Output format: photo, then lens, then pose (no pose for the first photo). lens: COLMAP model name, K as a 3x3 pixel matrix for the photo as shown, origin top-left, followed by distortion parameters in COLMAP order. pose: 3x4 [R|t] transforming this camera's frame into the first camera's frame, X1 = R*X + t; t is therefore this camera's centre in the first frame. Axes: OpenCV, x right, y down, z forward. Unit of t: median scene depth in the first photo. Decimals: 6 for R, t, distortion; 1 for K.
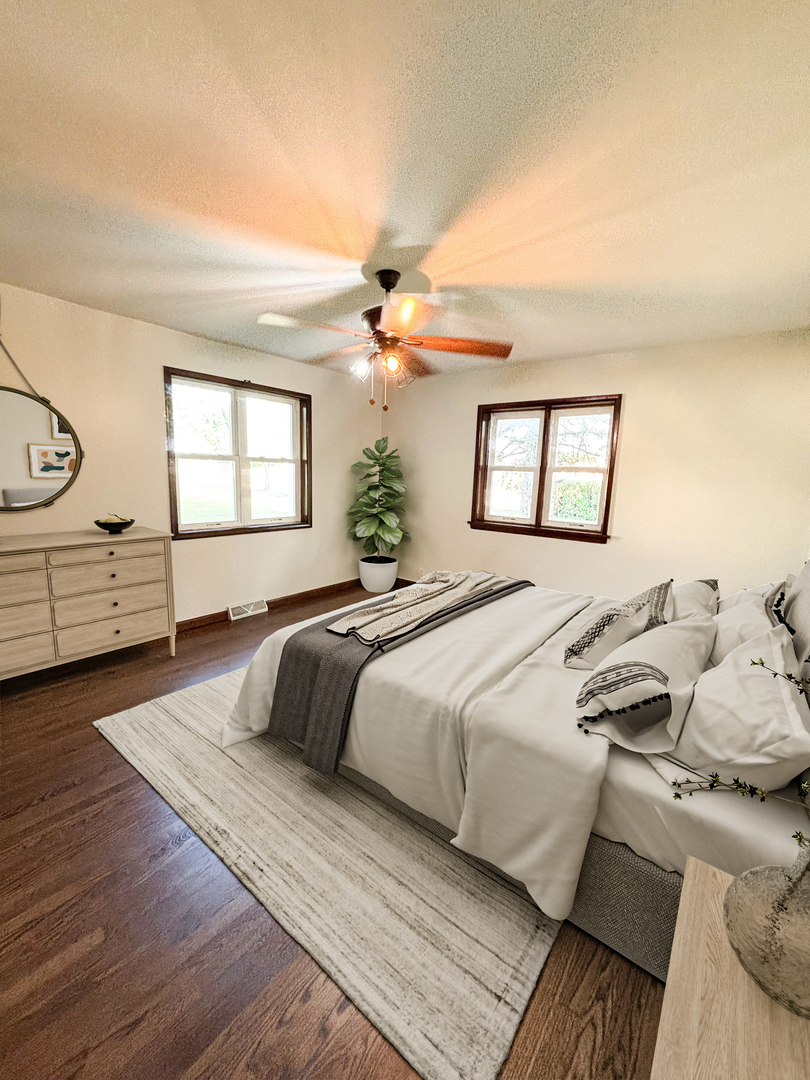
lens RADIAL K [[433.4, 0, 403.8], [0, 433.4, 541.1], [0, 0, 1]] dist [-0.000657, 0.000872]
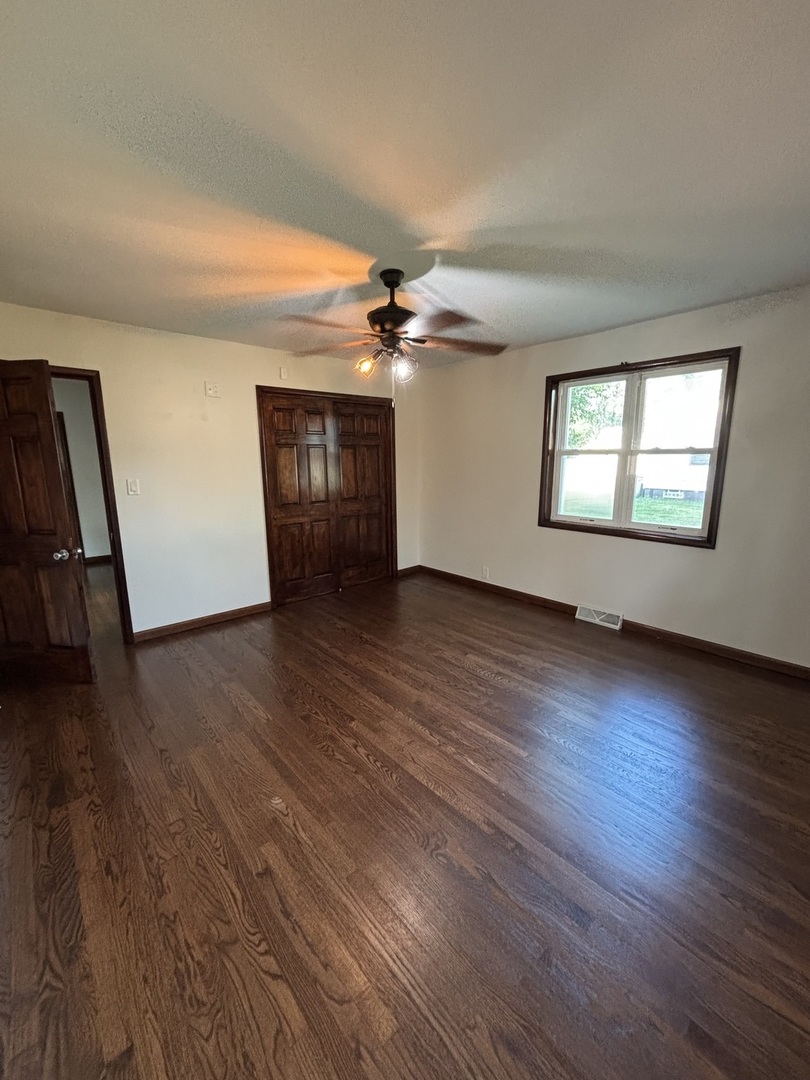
lens RADIAL K [[433.4, 0, 403.8], [0, 433.4, 541.1], [0, 0, 1]] dist [-0.000657, 0.000872]
pose [[-0.182519, 0.159268, -0.970217, 0.568849], [-0.157893, 0.969237, 0.188811, -0.104267], [0.970441, 0.187652, -0.151757, 0.694485]]
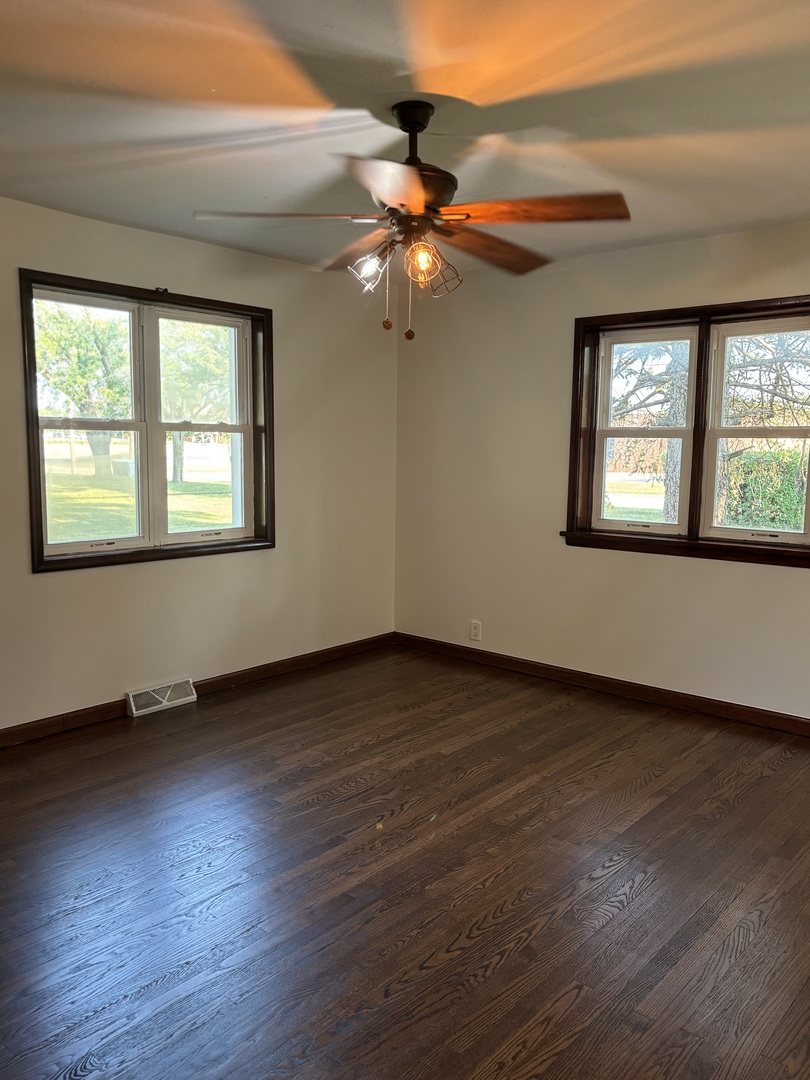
lens RADIAL K [[854.5, 0, 391.4], [0, 854.5, 541.9], [0, 0, 1]] dist [0.009860, 0.003770]
pose [[0.998526, -0.015631, -0.051980, -0.008409], [0.013348, 0.998943, -0.043978, 0.011686], [0.052612, 0.043220, 0.997679, -0.077689]]
